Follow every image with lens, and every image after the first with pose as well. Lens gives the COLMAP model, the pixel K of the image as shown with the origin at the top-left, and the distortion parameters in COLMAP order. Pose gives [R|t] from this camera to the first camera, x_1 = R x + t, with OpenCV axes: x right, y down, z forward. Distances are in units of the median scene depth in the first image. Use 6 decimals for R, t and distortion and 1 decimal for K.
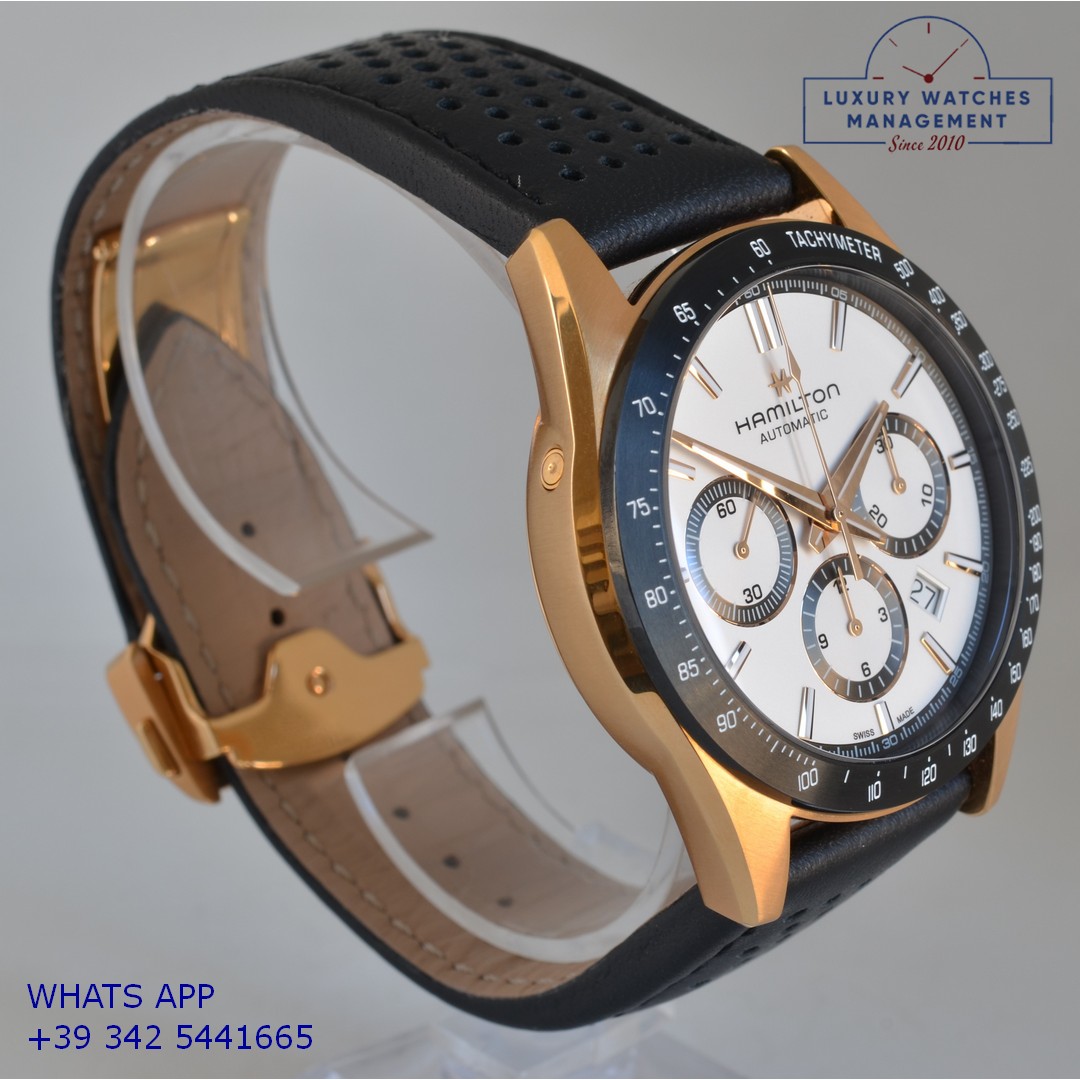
lens RADIAL K [[4301.5, 0, 540.0], [0, 4301.5, 540.0], [0, 0, 1]] dist [-0.060509, -2.324288]
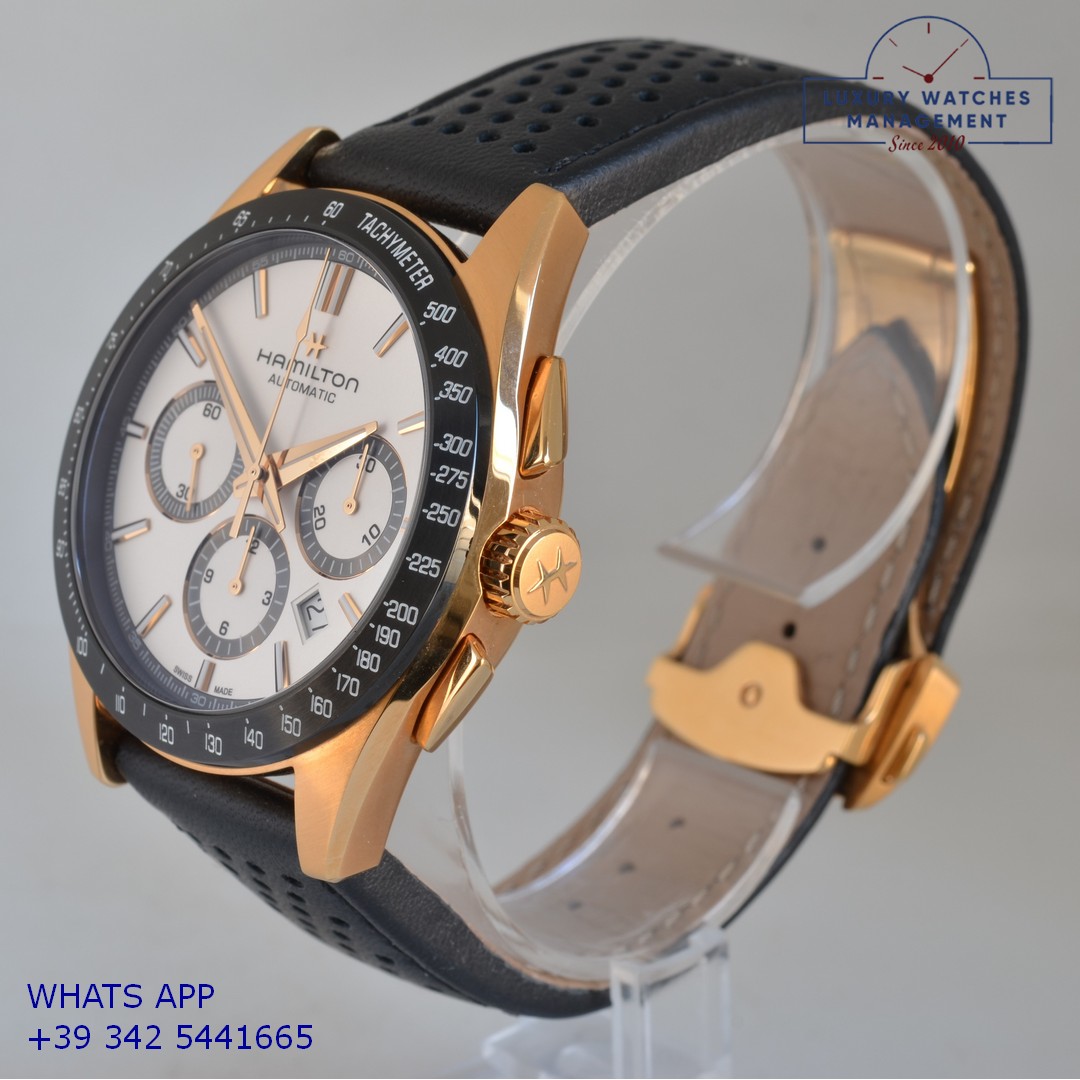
lens RADIAL K [[4301.5, 0, 540.0], [0, 4301.5, 540.0], [0, 0, 1]] dist [-0.060509, -2.324288]
pose [[-0.024156, 0.316200, -0.948385, 1.028980], [-0.407889, 0.862990, 0.298118, -0.320234], [0.912712, 0.394037, 0.108129, 0.954109]]
